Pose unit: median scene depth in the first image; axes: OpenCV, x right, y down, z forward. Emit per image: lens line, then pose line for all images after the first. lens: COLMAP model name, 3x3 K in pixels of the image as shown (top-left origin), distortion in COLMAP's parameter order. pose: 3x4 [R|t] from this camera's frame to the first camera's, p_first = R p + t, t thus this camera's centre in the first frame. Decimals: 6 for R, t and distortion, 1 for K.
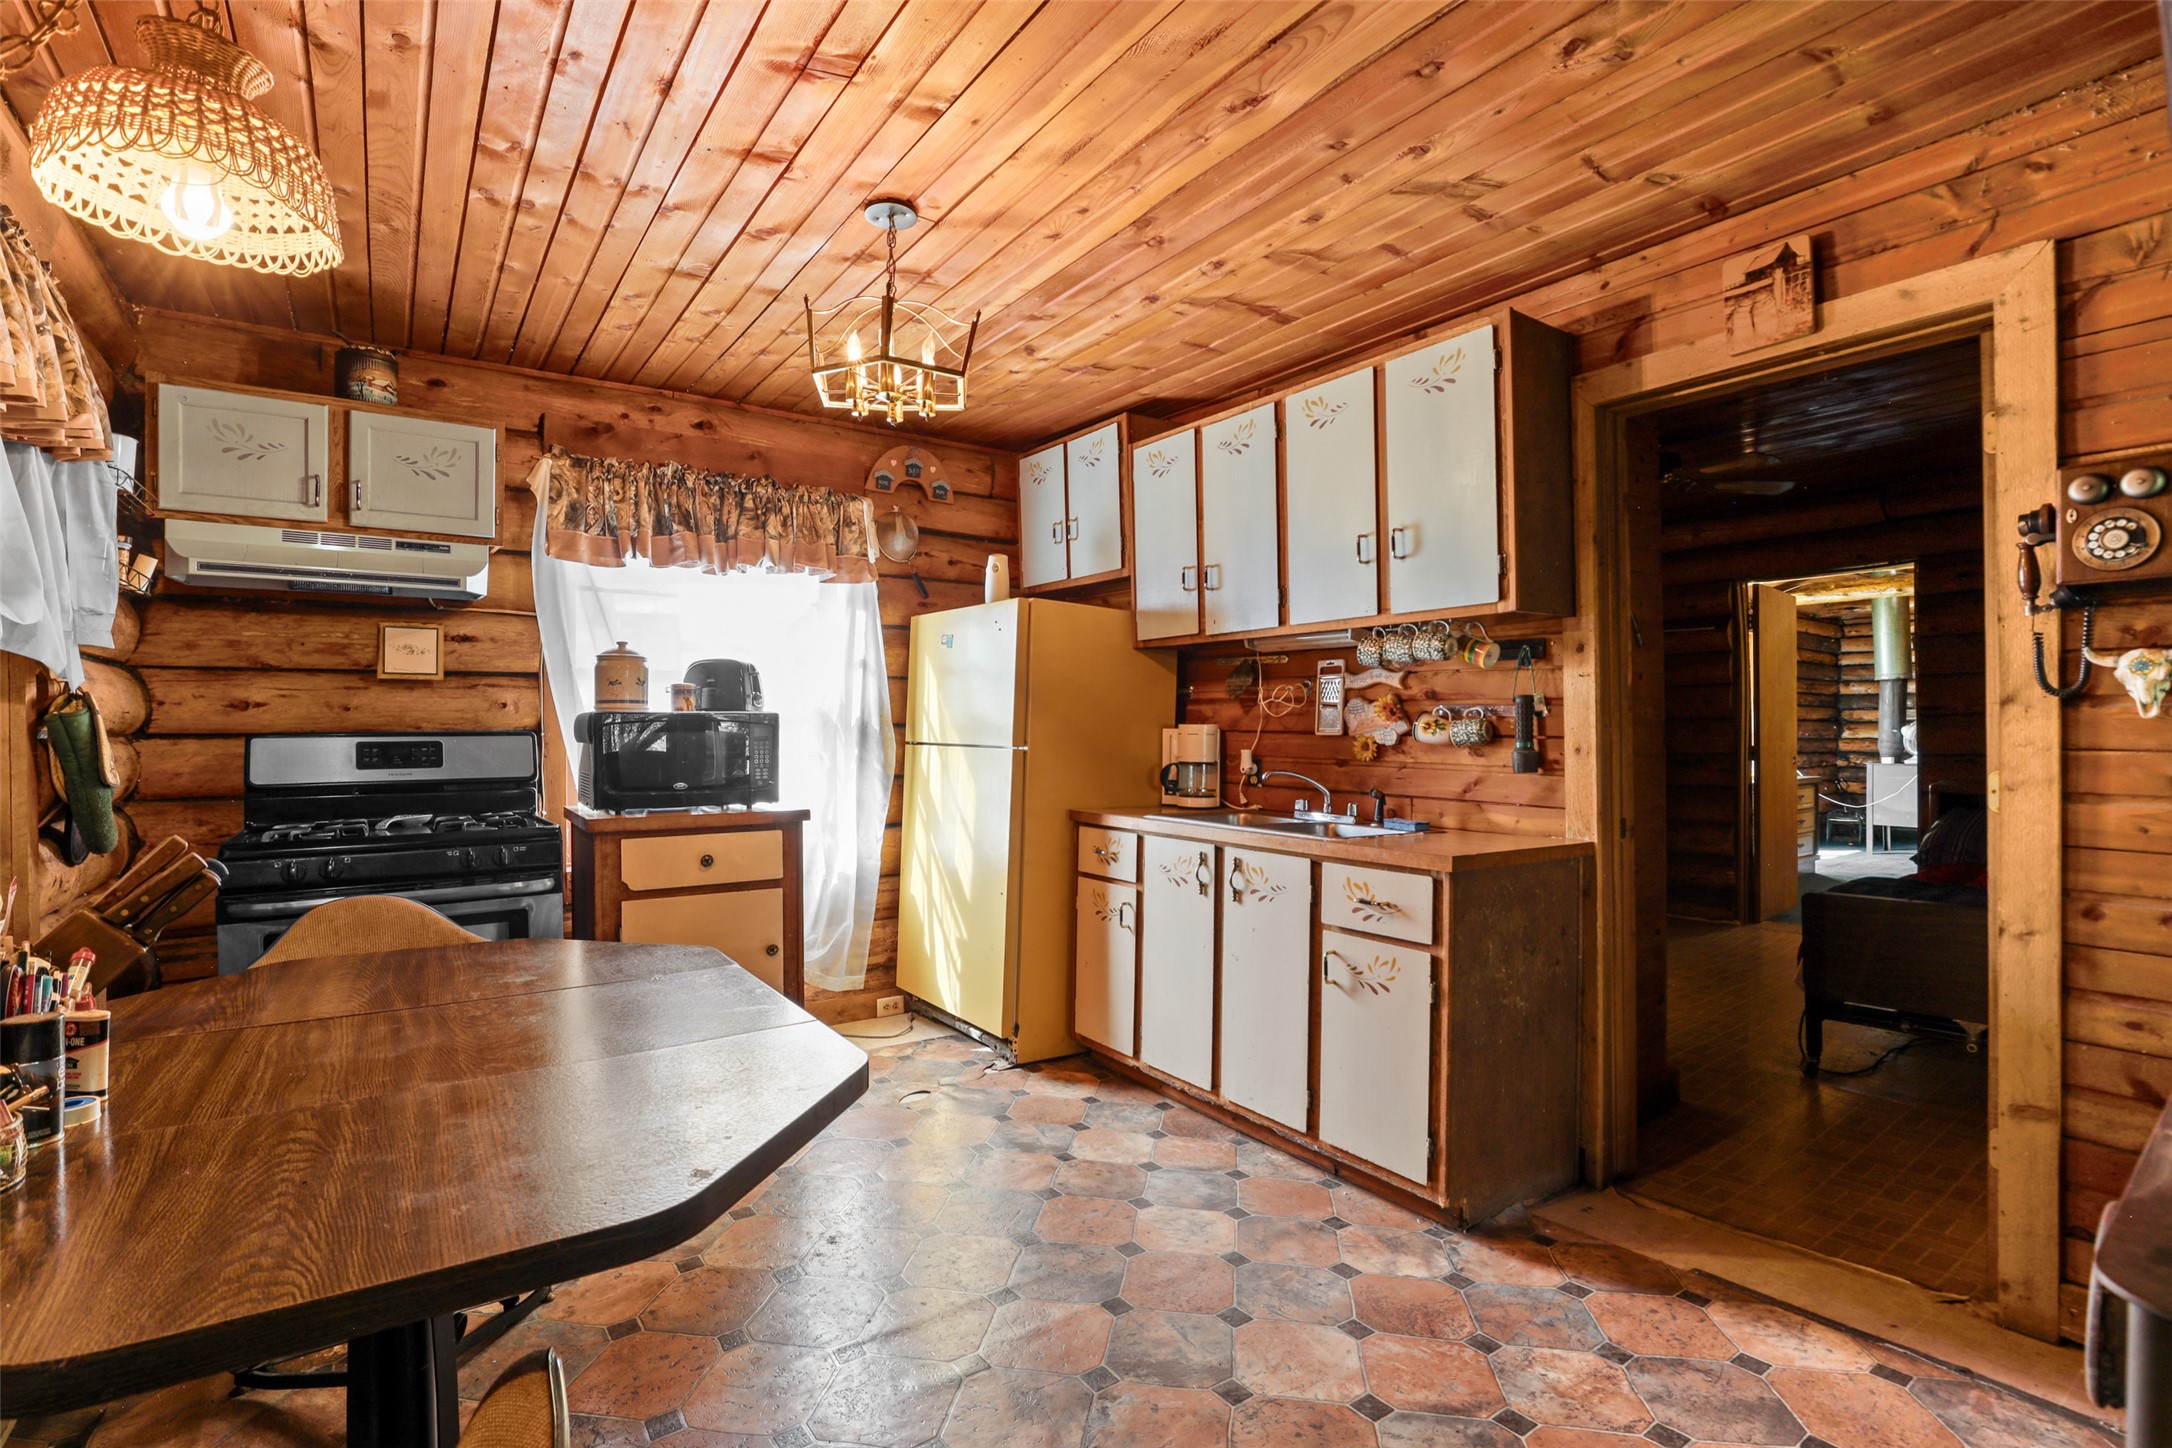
lens RADIAL K [[1013.2, 0, 1090.5], [0, 1013.2, 726.2], [0, 0, 1]] dist [-0.027532, 0.003081]
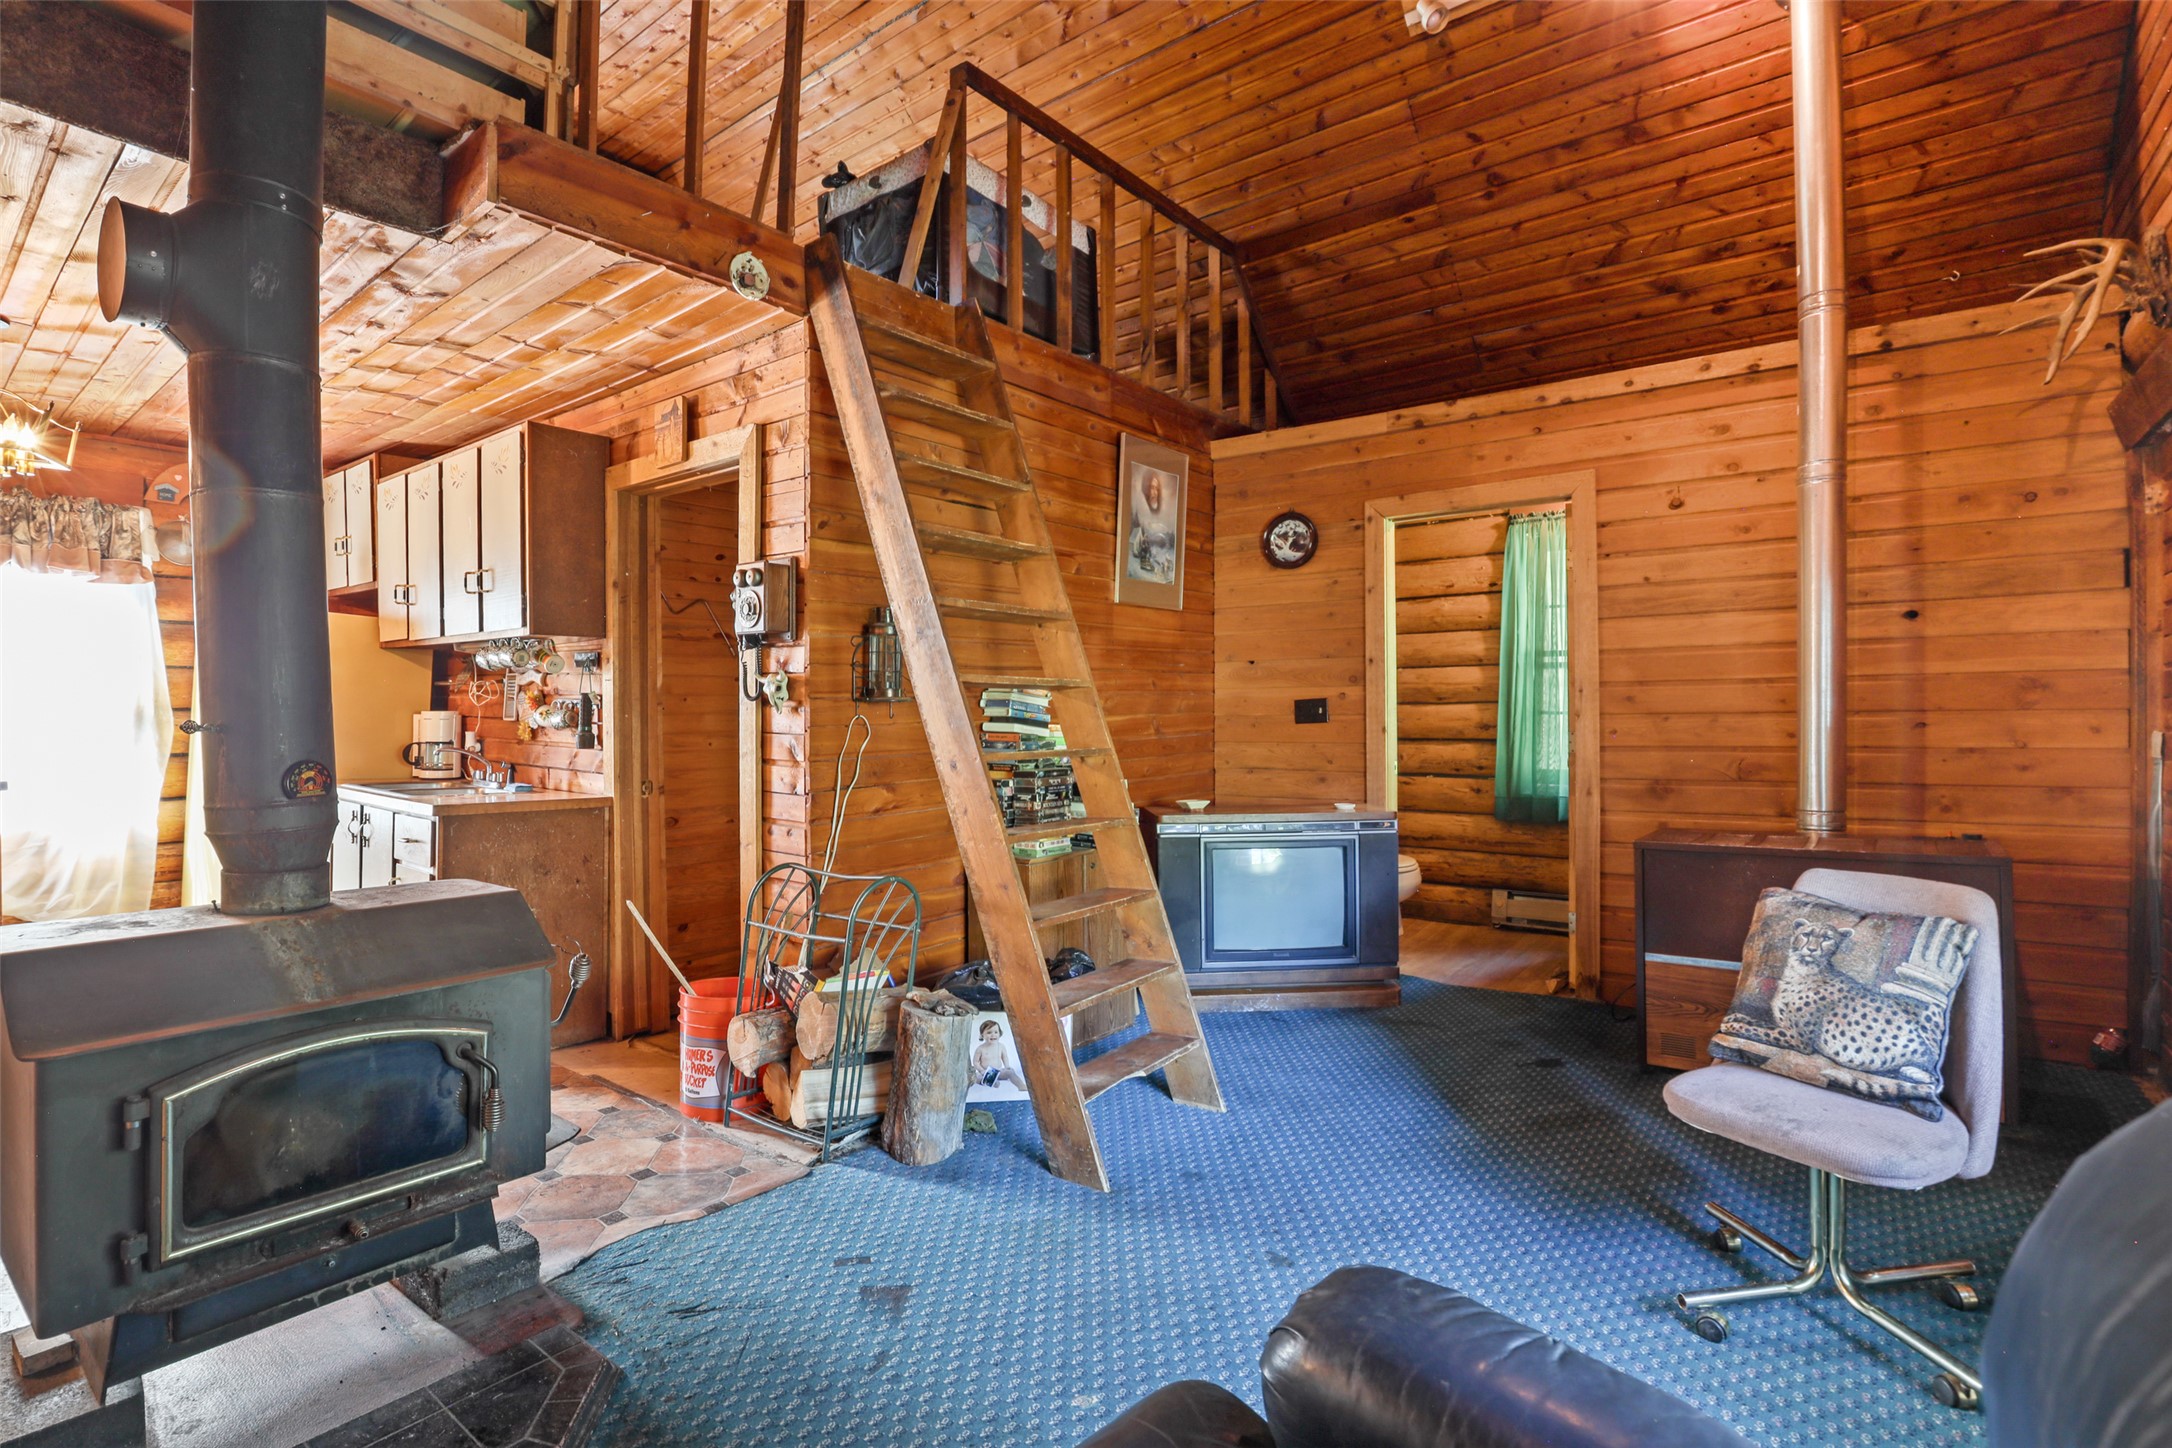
lens RADIAL K [[1013.2, 0, 1070.5], [0, 1013.2, 710.8], [0, 0, 1]] dist [-0.027532, 0.003081]
pose [[0.959403, 0.007611, 0.281935, 0.565481], [-0.007897, 0.999969, -0.000122, -0.009175], [-0.281927, -0.002110, 0.959433, -0.434795]]
